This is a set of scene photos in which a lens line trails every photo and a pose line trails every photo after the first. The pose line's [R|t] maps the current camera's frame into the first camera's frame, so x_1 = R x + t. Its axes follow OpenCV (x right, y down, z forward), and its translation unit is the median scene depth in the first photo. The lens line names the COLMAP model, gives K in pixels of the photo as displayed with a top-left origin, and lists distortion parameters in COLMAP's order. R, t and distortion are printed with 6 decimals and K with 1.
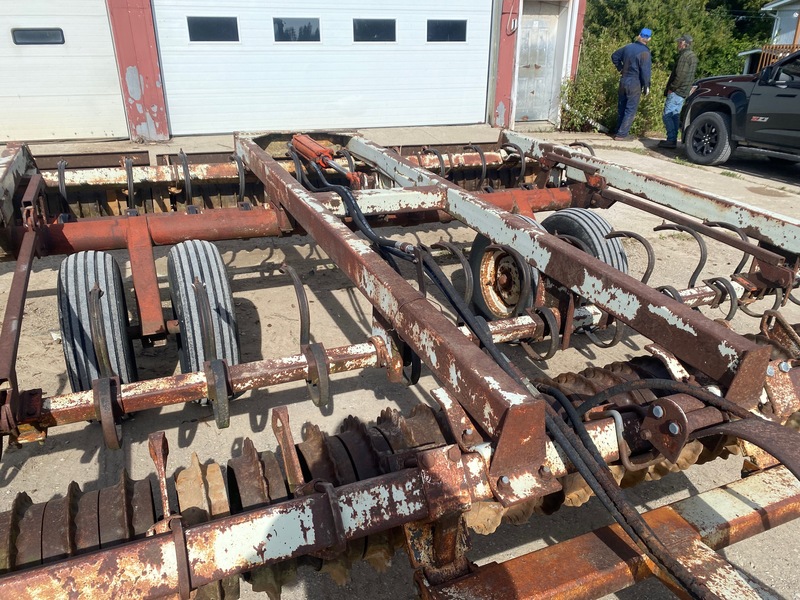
lens RADIAL K [[618.3, 0, 412.2], [0, 618.3, 297.7], [0, 0, 1]] dist [0.026889, -0.026453]
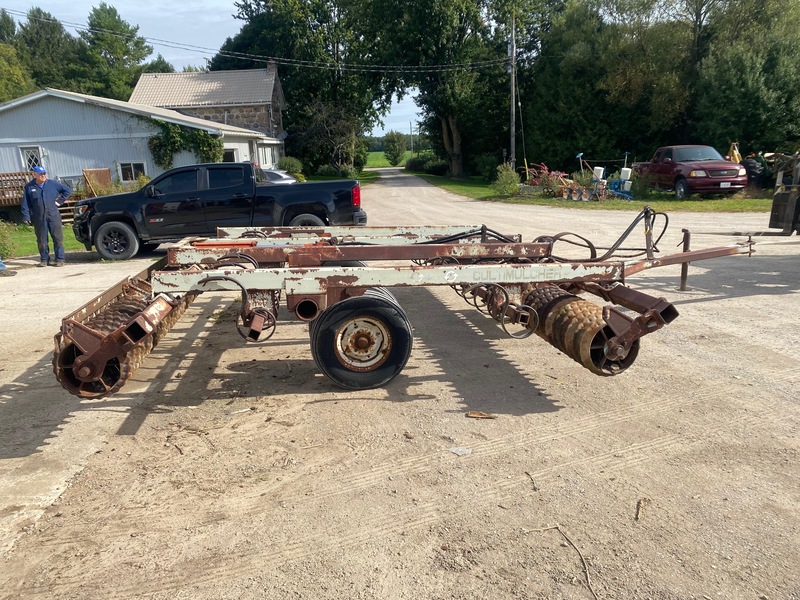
lens RADIAL K [[603.4, 0, 396.4], [0, 603.4, 296.1], [0, 0, 1]] dist [0.017354, -0.012808]
pose [[0.263250, -0.239923, 0.934418, -0.585397], [0.409348, 0.904845, 0.117005, -0.058730], [-0.873575, 0.351700, 0.336413, 0.096478]]
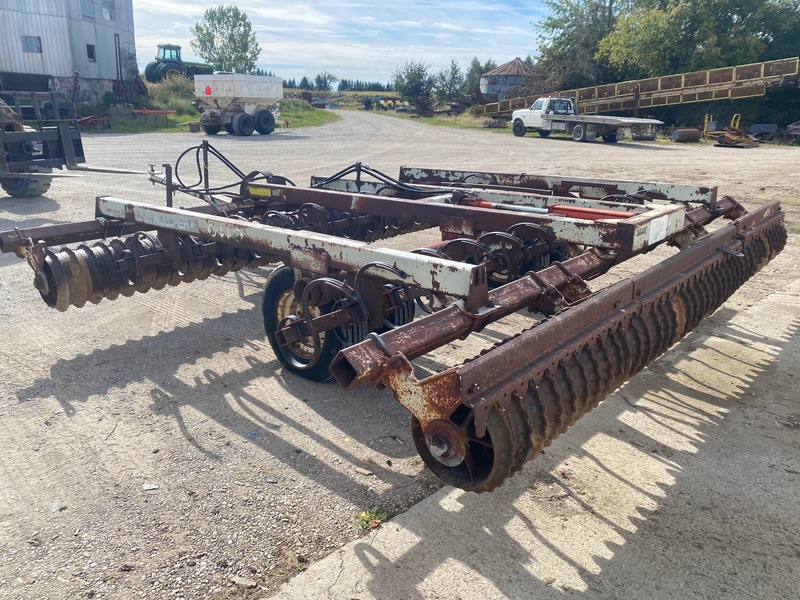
lens RADIAL K [[611.5, 0, 388.2], [0, 611.5, 299.4], [0, 0, 1]] dist [0.011353, -0.003125]
pose [[-0.914168, 0.075705, -0.398204, 0.218465], [-0.203324, 0.764220, 0.612068, -0.277753], [0.350652, 0.640497, -0.683233, 0.685999]]
